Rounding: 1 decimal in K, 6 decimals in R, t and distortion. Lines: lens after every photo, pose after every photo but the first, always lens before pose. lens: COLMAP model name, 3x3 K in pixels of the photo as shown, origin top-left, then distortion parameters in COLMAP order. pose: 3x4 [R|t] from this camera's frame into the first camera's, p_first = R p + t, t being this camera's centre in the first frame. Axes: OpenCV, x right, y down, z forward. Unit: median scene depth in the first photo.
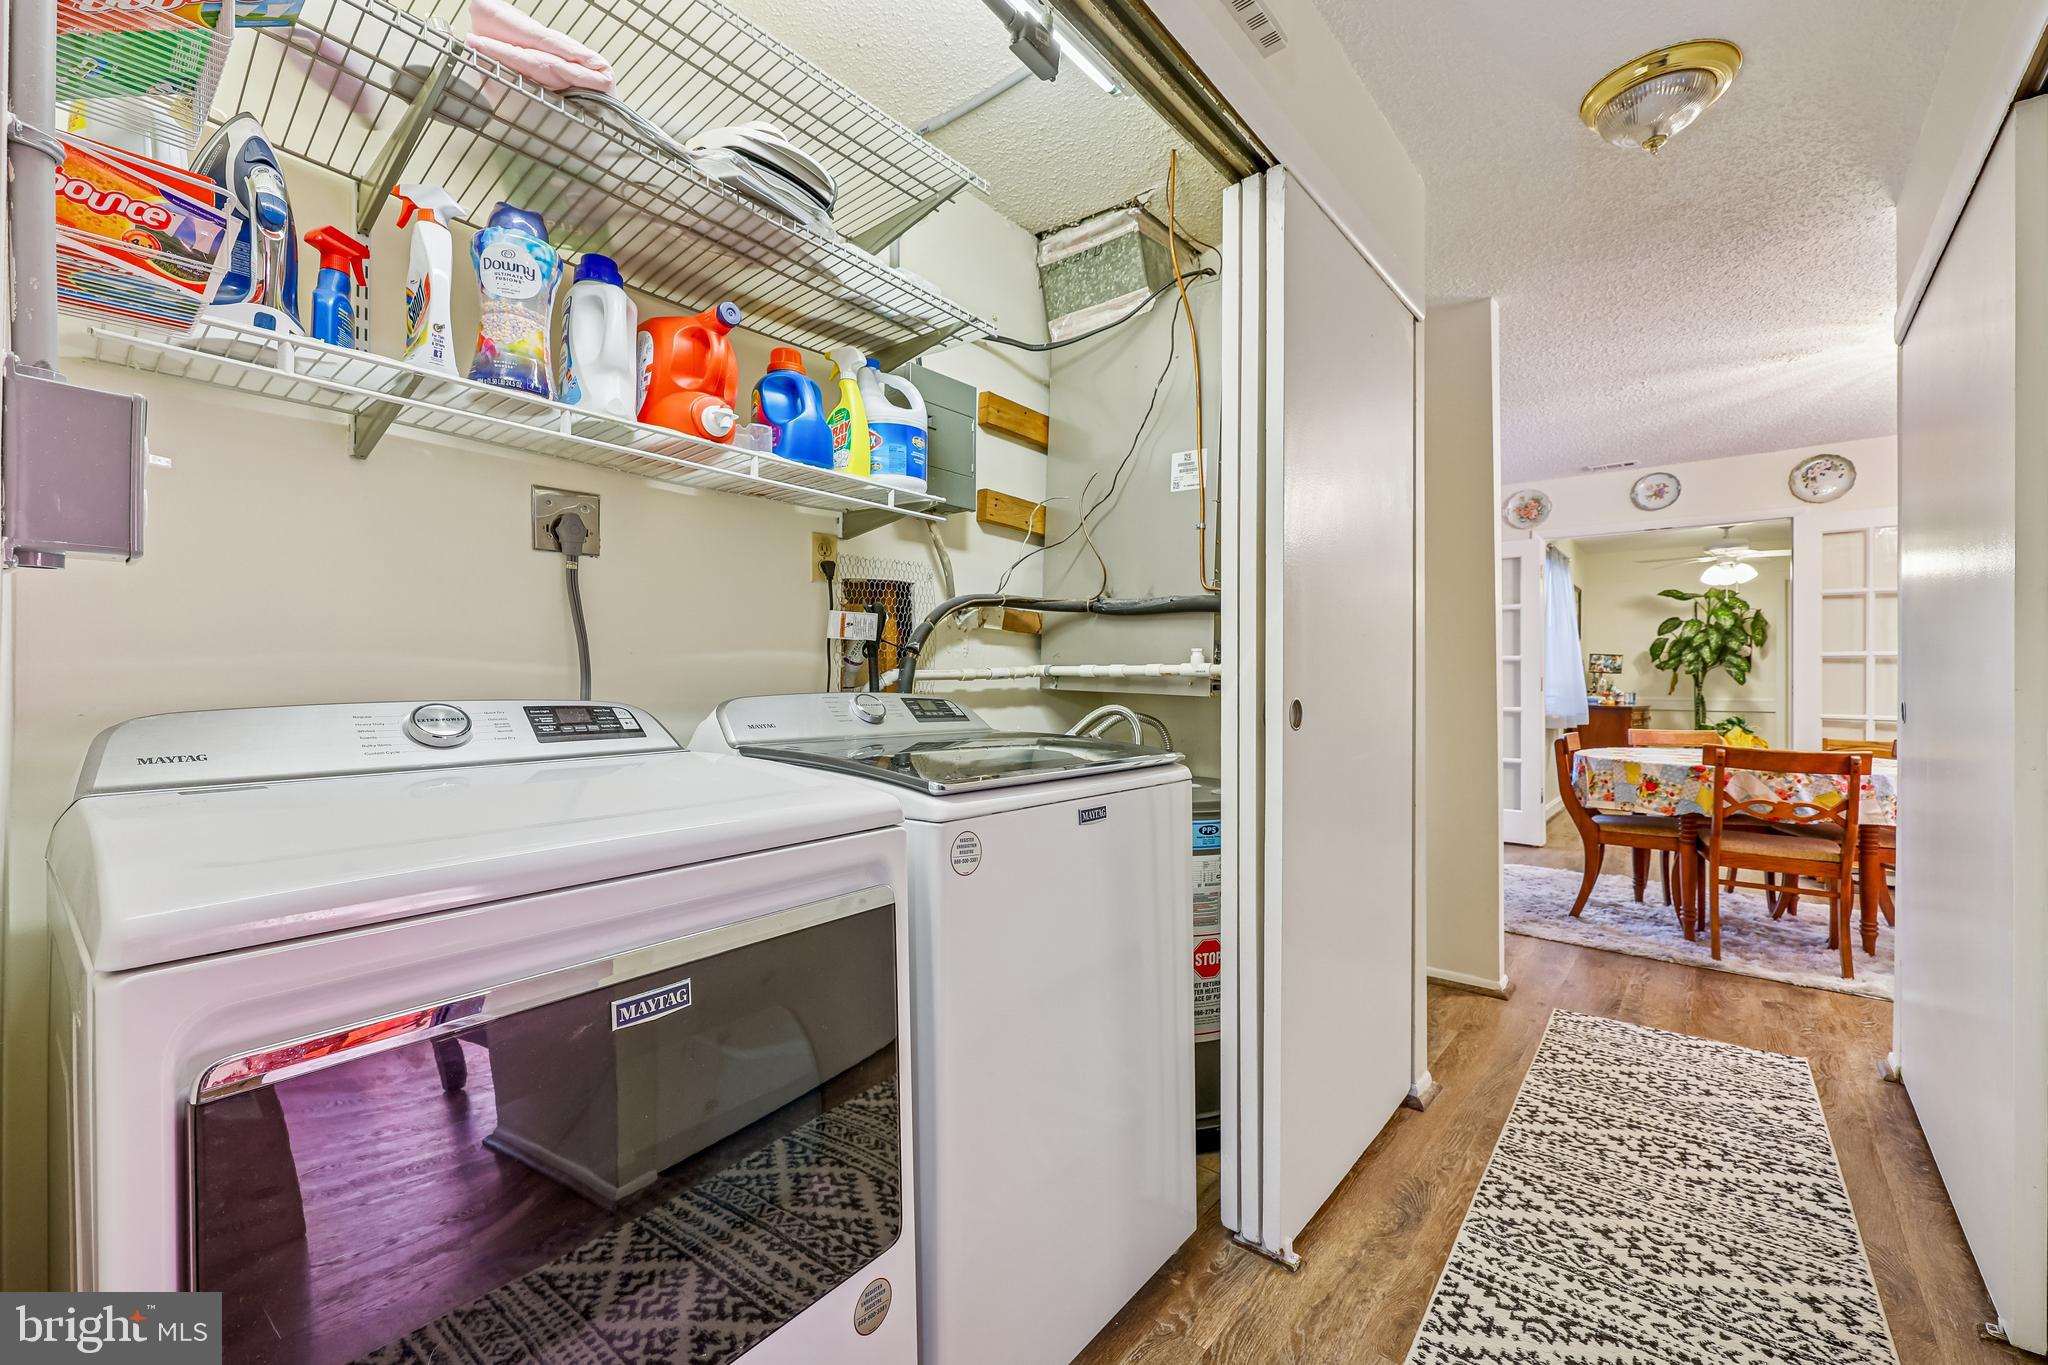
lens RADIAL K [[821.8, 0, 1020.7], [0, 821.8, 691.8], [0, 0, 1]] dist [0.004171, 0.000620]
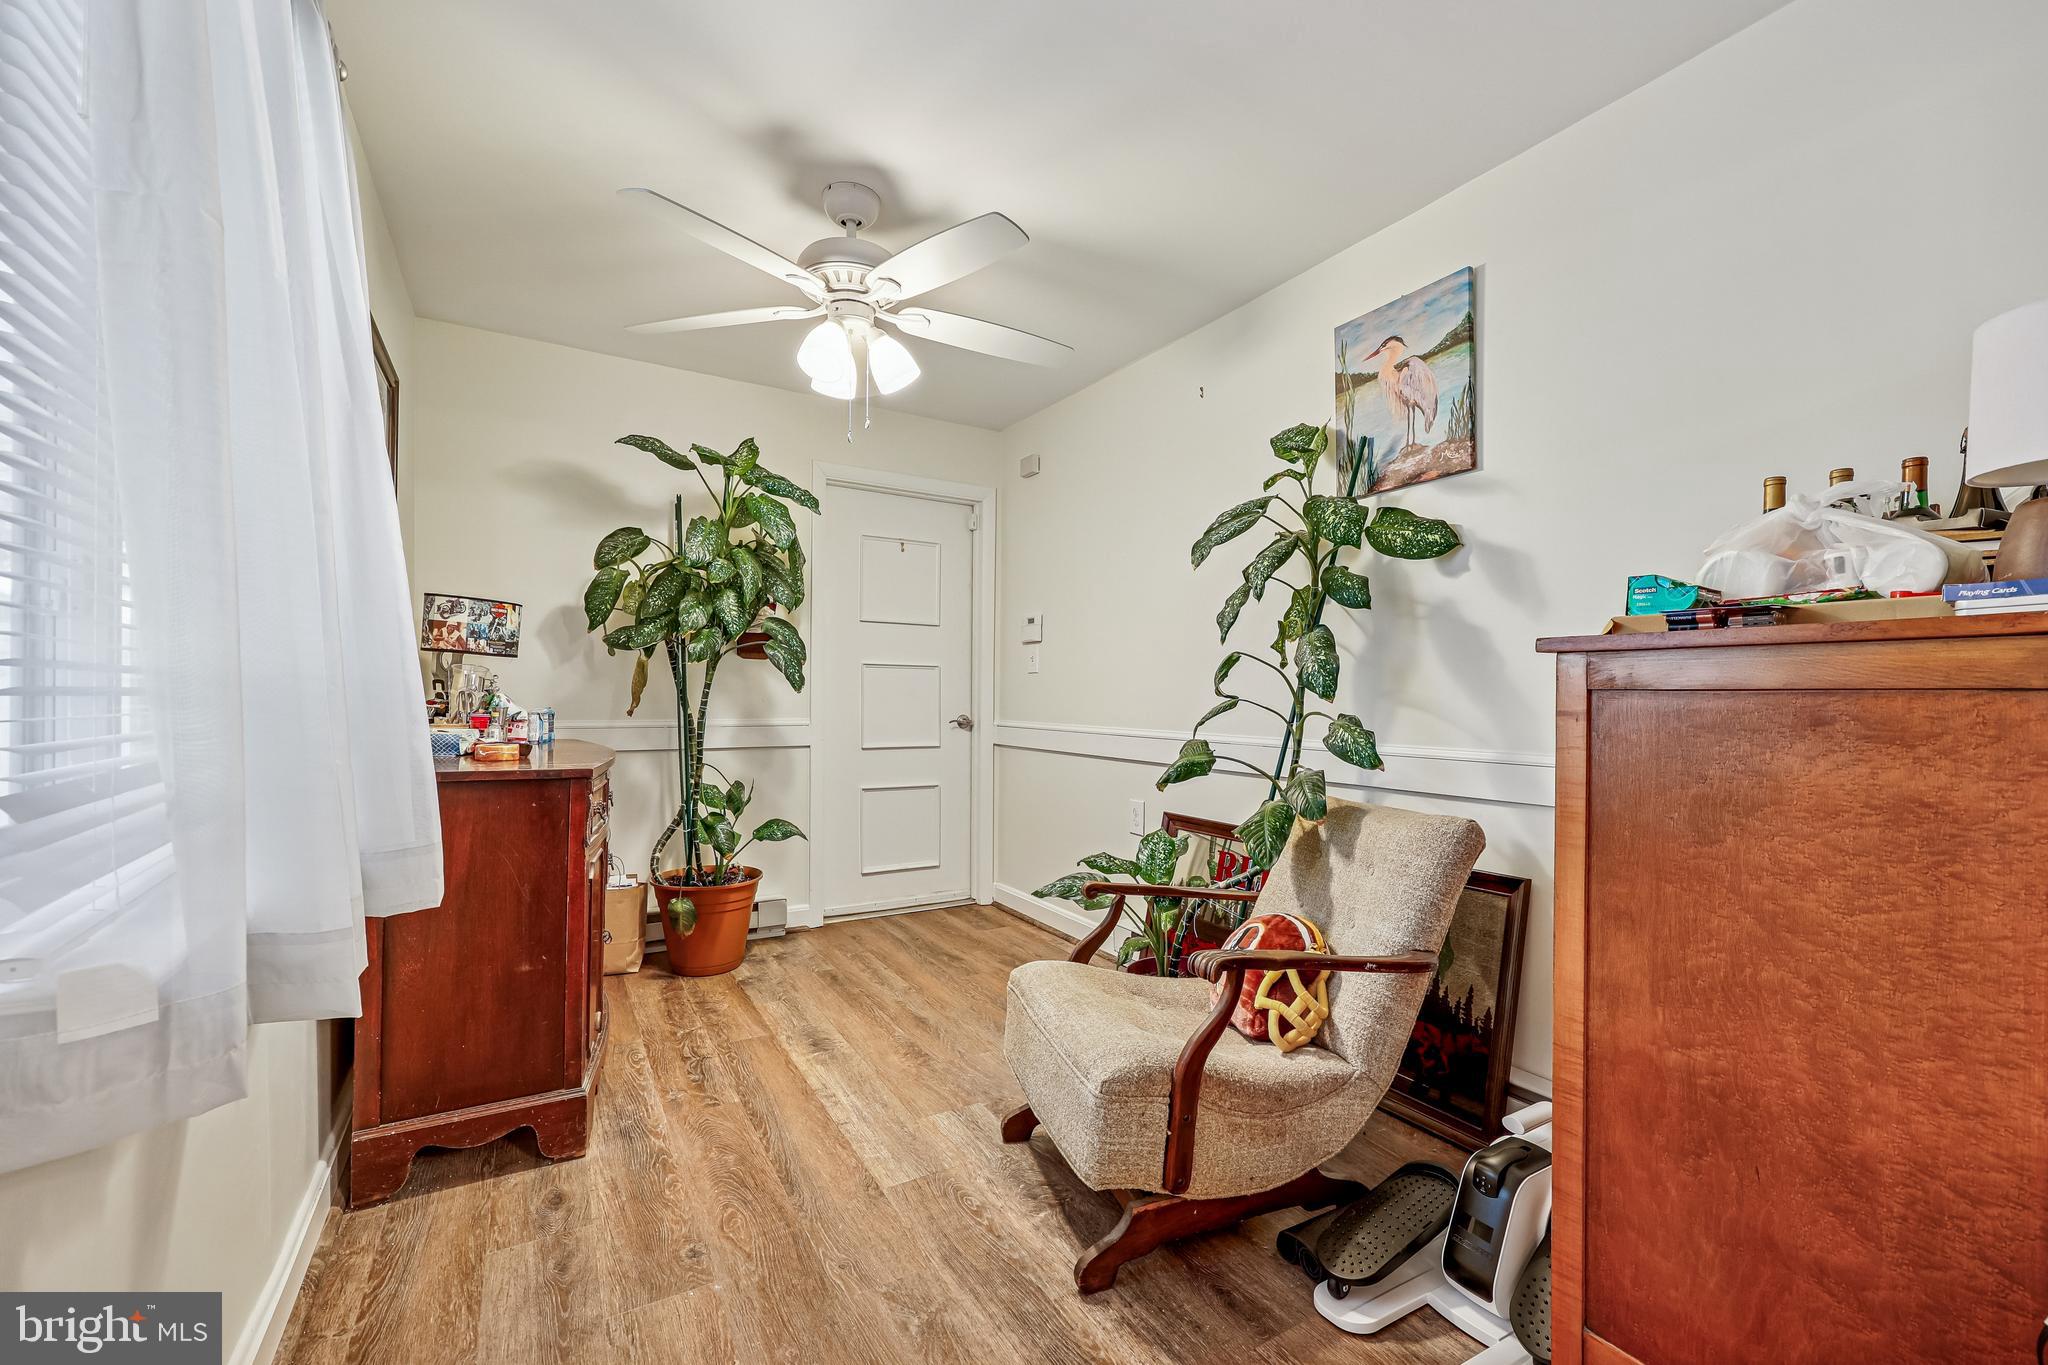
lens RADIAL K [[821.8, 0, 1021.4], [0, 821.8, 689.9], [0, 0, 1]] dist [0.004171, 0.000620]
pose [[0.316826, 0.009643, 0.948435, 0.656154], [0.003573, 0.999929, -0.011360, -0.005208], [-0.948477, 0.006988, 0.316770, 0.966682]]
